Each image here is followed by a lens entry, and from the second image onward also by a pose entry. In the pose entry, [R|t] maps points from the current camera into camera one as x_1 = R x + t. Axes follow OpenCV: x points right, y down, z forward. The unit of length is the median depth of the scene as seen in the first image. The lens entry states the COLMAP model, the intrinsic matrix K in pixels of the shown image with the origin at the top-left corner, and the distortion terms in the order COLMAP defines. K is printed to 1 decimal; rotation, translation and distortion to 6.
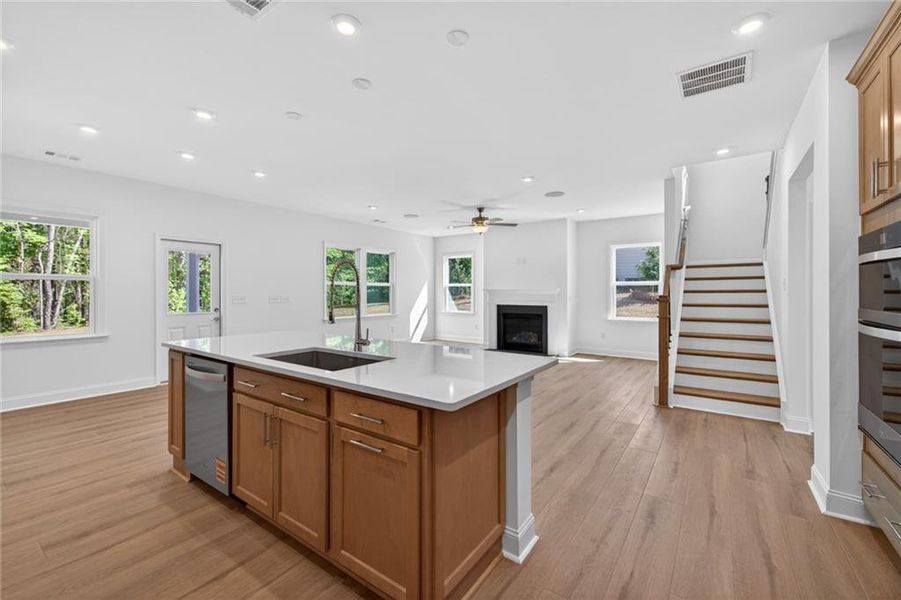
lens RADIAL K [[374.9, 0, 457.3], [0, 374.9, 296.0], [0, 0, 1]] dist [0.004100, -0.001427]
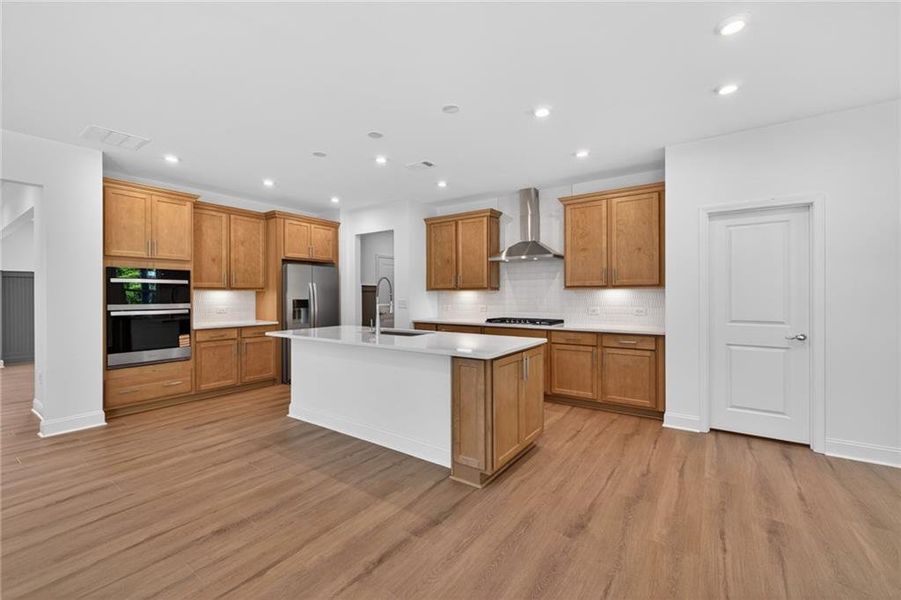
lens RADIAL K [[374.9, 0, 449.8], [0, 374.9, 295.1], [0, 0, 1]] dist [0.004100, -0.001427]
pose [[-0.999998, 0.001645, -0.001071, -0.172384], [0.001635, 0.999962, 0.008519, -0.009345], [0.001085, 0.008517, -0.999963, 0.778334]]
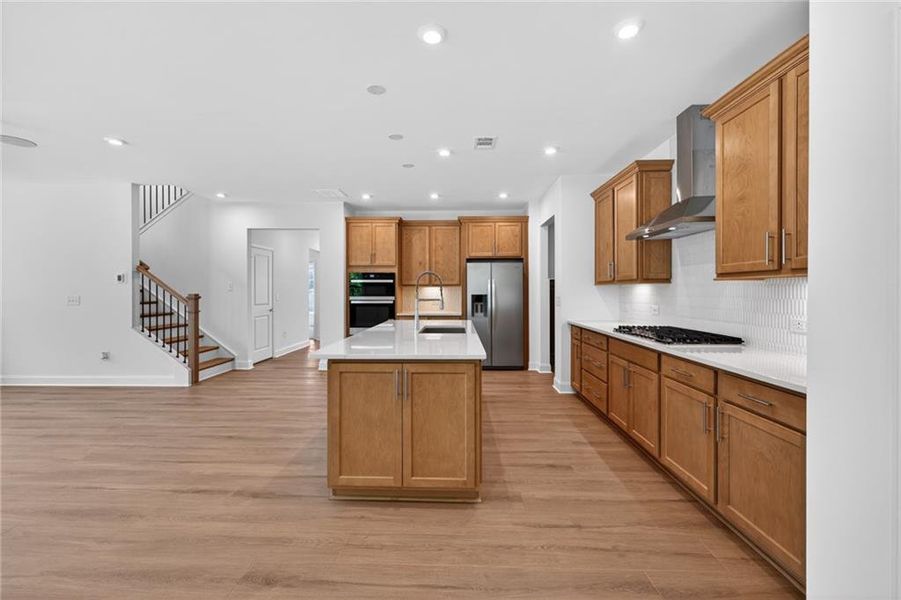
lens RADIAL K [[374.9, 0, 448.5], [0, 374.9, 293.3], [0, 0, 1]] dist [0.004100, -0.001427]
pose [[-0.549171, -0.004591, 0.835697, -0.504757], [0.007872, 0.999912, 0.010666, -0.006656], [-0.835673, 0.012436, -0.549087, 0.537630]]
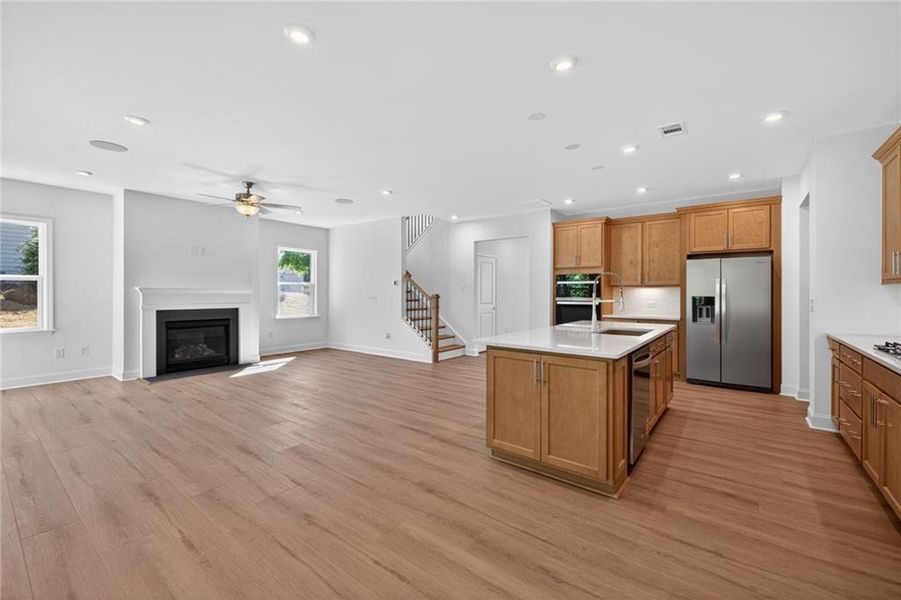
lens RADIAL K [[374.9, 0, 445.1], [0, 374.9, 295.1], [0, 0, 1]] dist [0.004100, -0.001427]
pose [[0.058060, -0.007205, 0.998287, -0.582016], [0.007367, 0.999950, 0.006788, -0.005836], [-0.998286, 0.006960, 0.058110, 0.474971]]
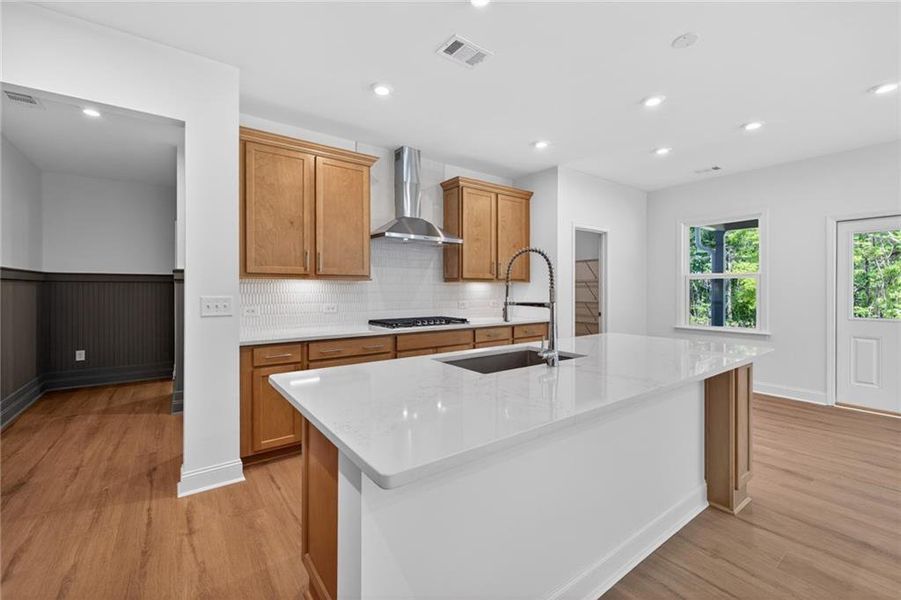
lens RADIAL K [[374.9, 0, 446.2], [0, 374.9, 290.6], [0, 0, 1]] dist [0.004100, -0.001427]
pose [[-0.317891, 0.006113, -0.948108, 0.158933], [-0.009481, 0.999909, 0.009626, -0.005310], [0.948080, 0.012049, -0.317804, 0.316288]]
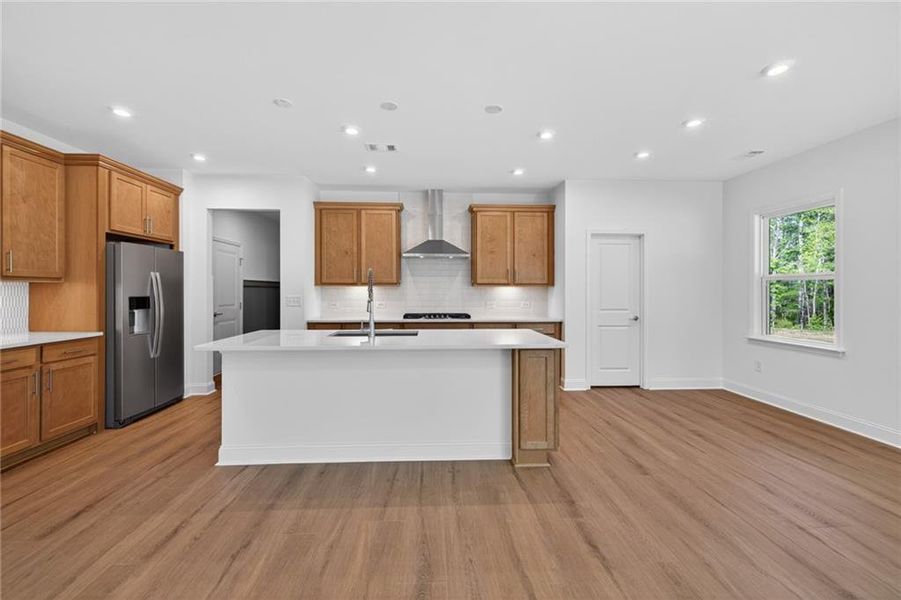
lens RADIAL K [[374.9, 0, 450.3], [0, 374.9, 289.5], [0, 0, 1]] dist [0.004100, -0.001427]
pose [[-0.785426, -0.004567, -0.618939, 0.099964], [-0.007912, 0.999965, 0.002662, -0.008435], [0.618905, 0.006988, -0.785435, 0.676582]]
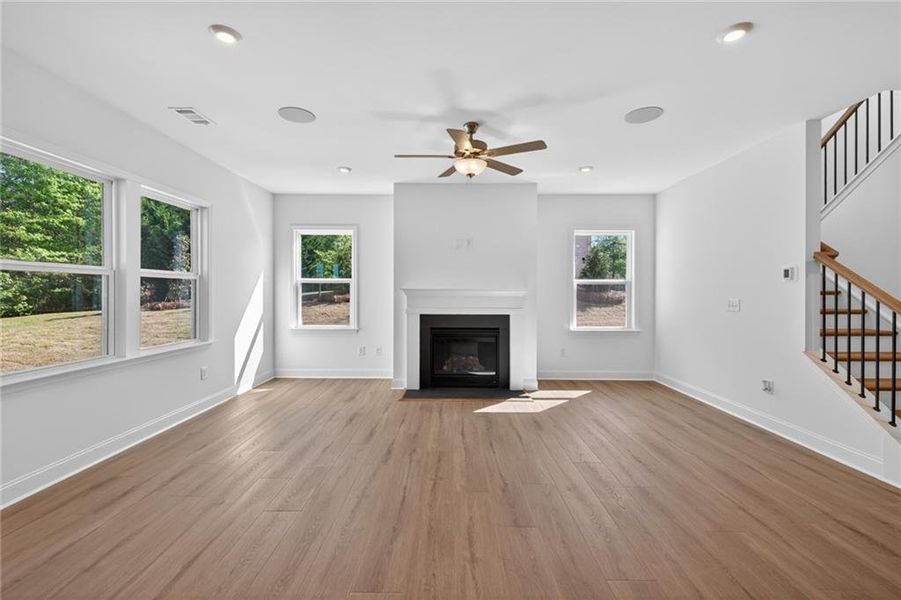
lens RADIAL K [[374.9, 0, 451.5], [0, 374.9, 293.8], [0, 0, 1]] dist [0.004100, -0.001427]
pose [[0.823130, -0.000745, 0.567853, -0.206483], [0.005077, 0.999969, -0.006047, -0.006253], [-0.567831, 0.007861, 0.823108, 0.518663]]
